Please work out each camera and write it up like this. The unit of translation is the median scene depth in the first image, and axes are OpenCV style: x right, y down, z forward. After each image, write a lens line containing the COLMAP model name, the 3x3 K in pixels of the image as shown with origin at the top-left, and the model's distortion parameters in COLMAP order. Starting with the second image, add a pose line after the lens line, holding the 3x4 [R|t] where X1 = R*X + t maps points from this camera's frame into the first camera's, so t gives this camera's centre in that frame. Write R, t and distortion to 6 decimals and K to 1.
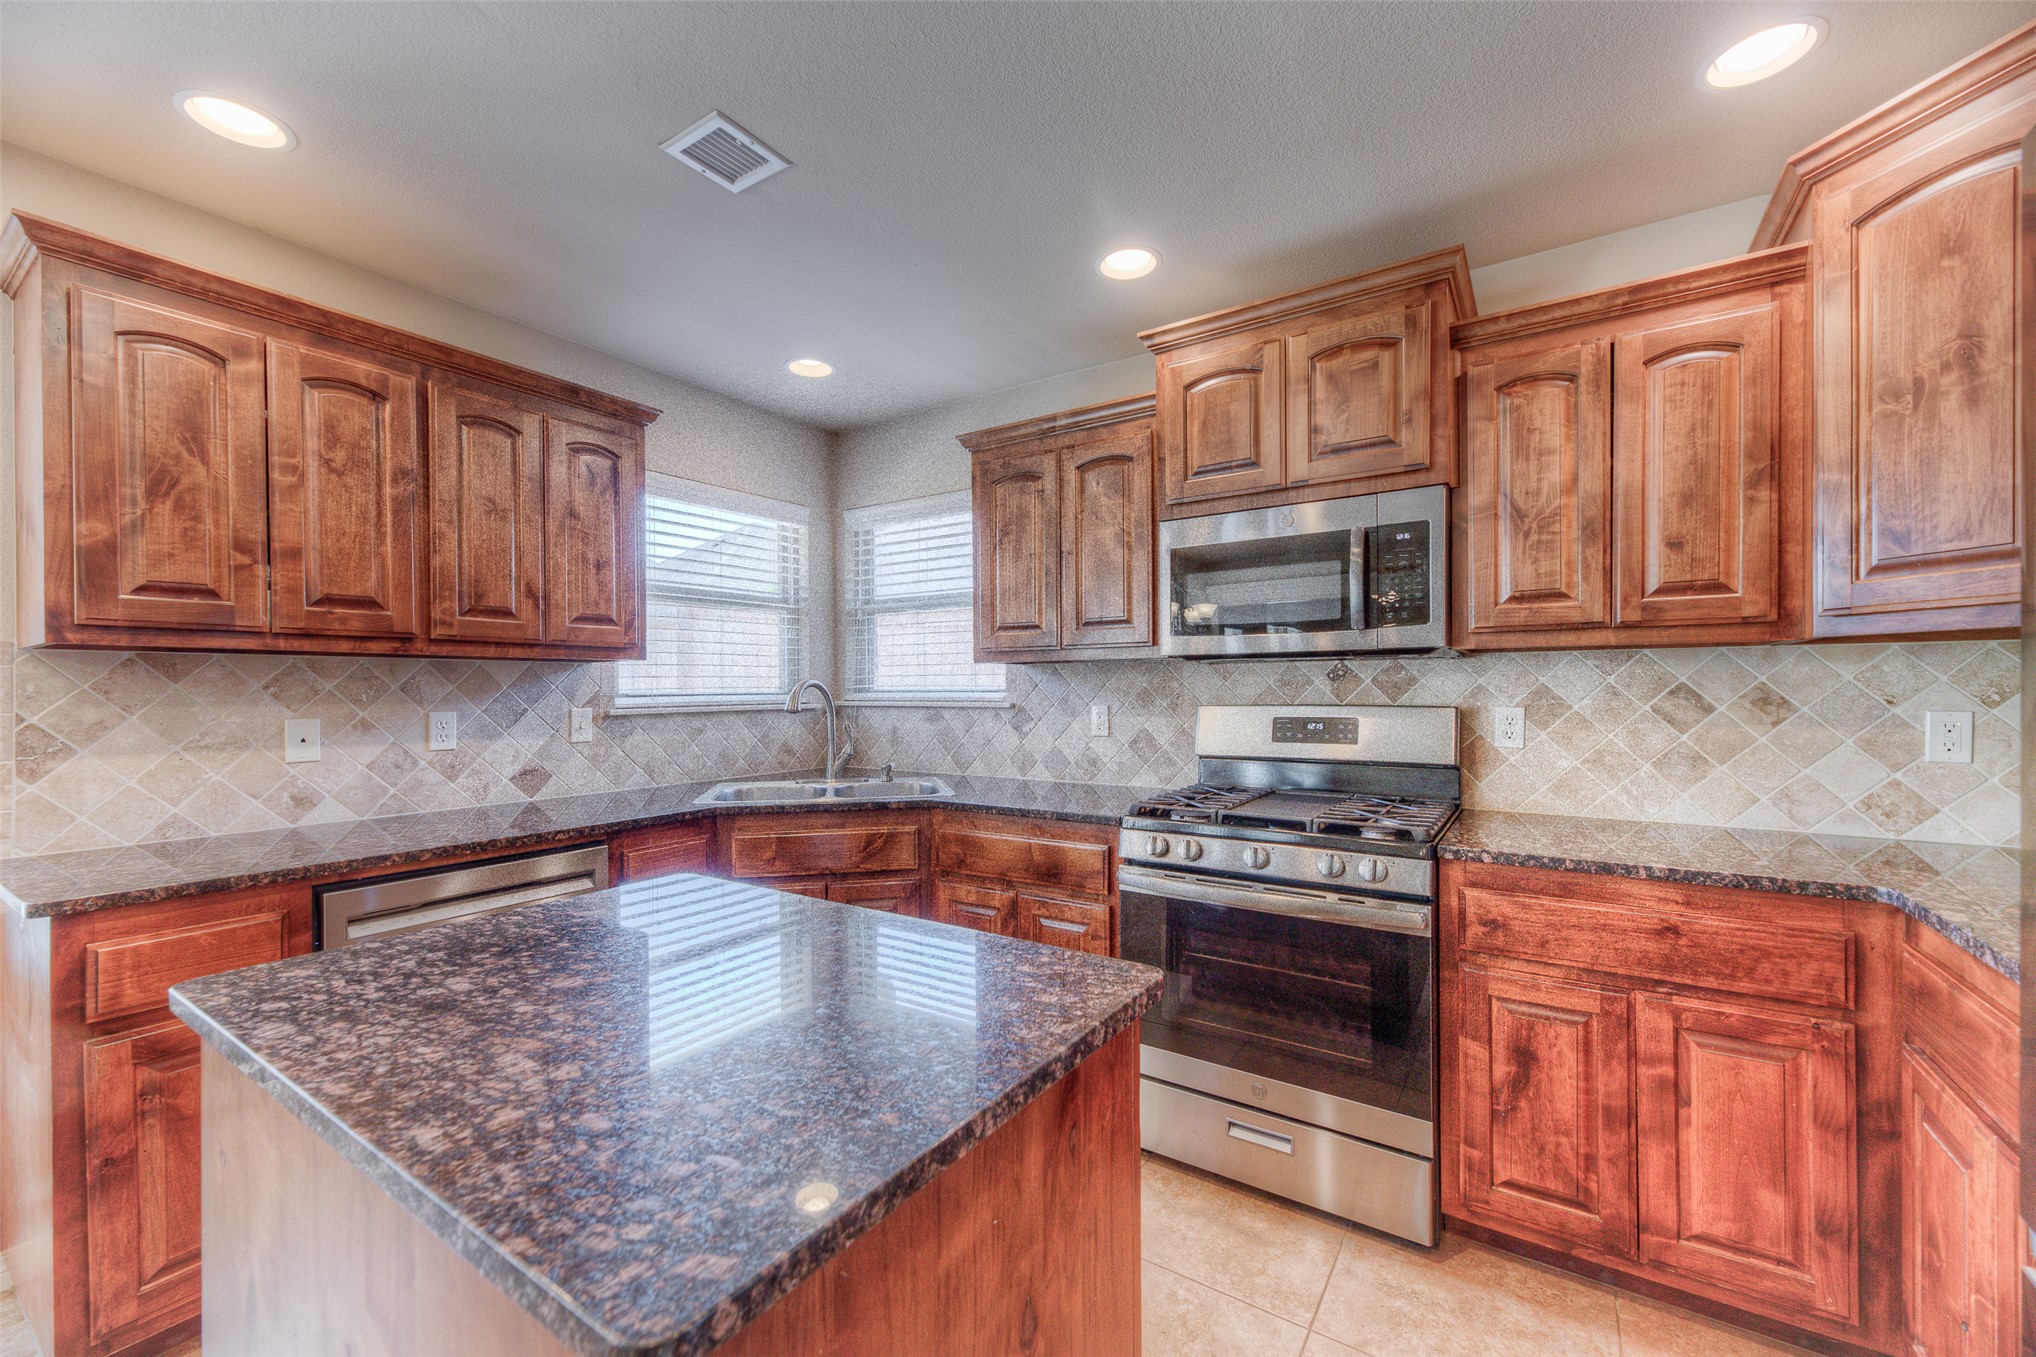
lens RADIAL K [[806.2, 0, 1014.4], [0, 806.2, 691.9], [0, 0, 1]] dist [0.016462, -0.005598]
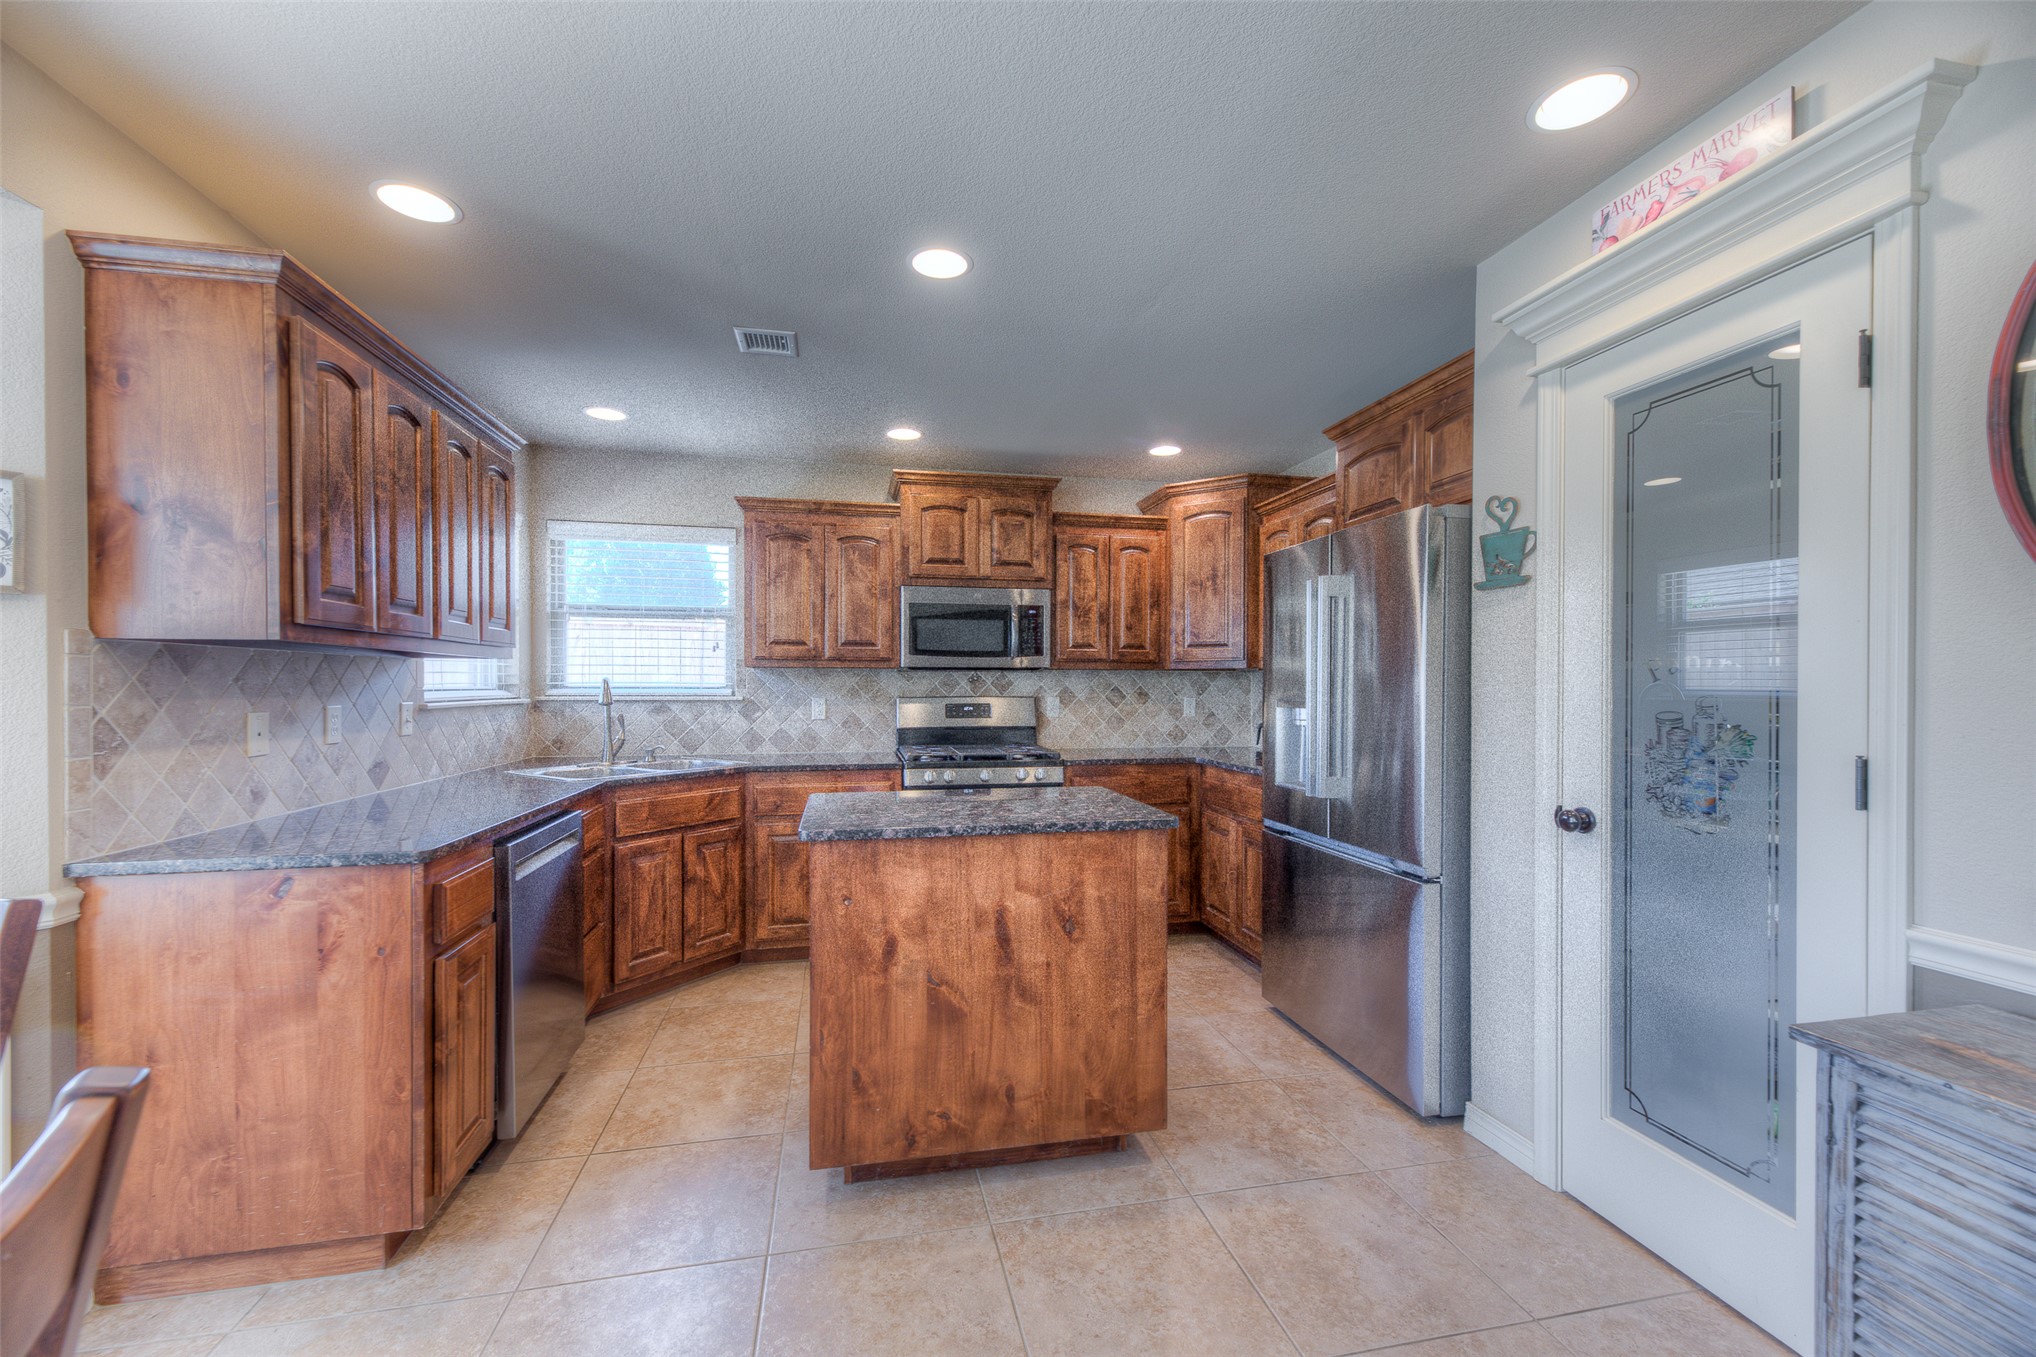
lens RADIAL K [[806.2, 0, 1014.4], [0, 806.2, 691.9], [0, 0, 1]] dist [0.016462, -0.005598]
pose [[0.699446, 0.001297, 0.714684, -1.033310], [-0.002689, 0.999996, 0.000817, 0.005309], [-0.714680, -0.002493, 0.699447, -0.387511]]
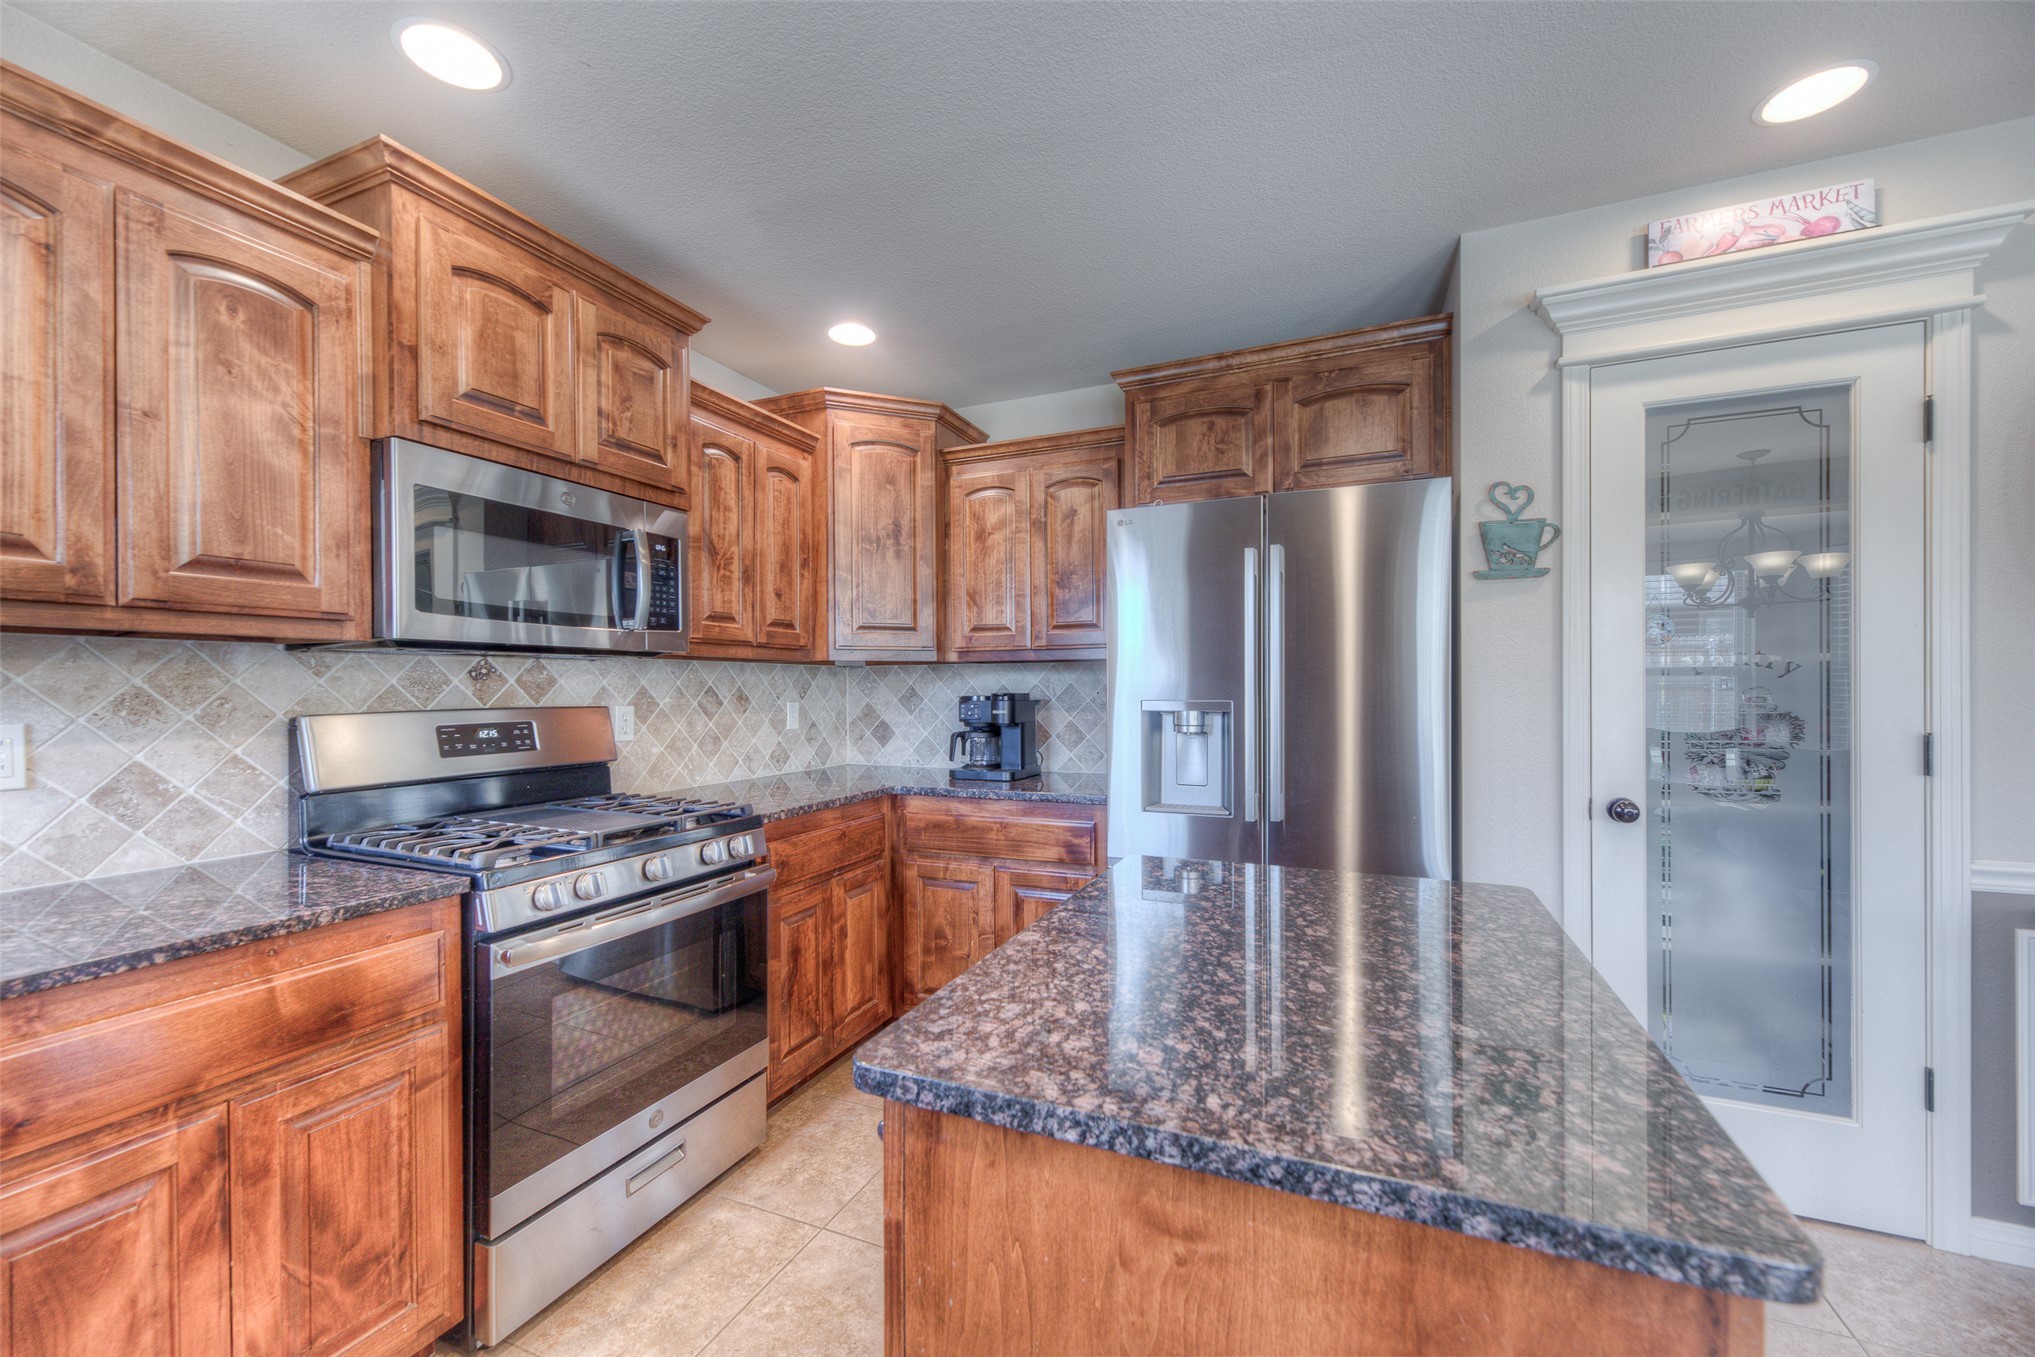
lens RADIAL K [[805.8, 0, 1013.9], [0, 805.8, 691.9], [0, 0, 1]] dist [0.016462, -0.005598]
pose [[-0.177597, 0.000874, 0.984103, -0.702459], [0.009569, 0.999954, 0.000839, 0.004105], [-0.984057, 0.009566, -0.177597, 0.769755]]
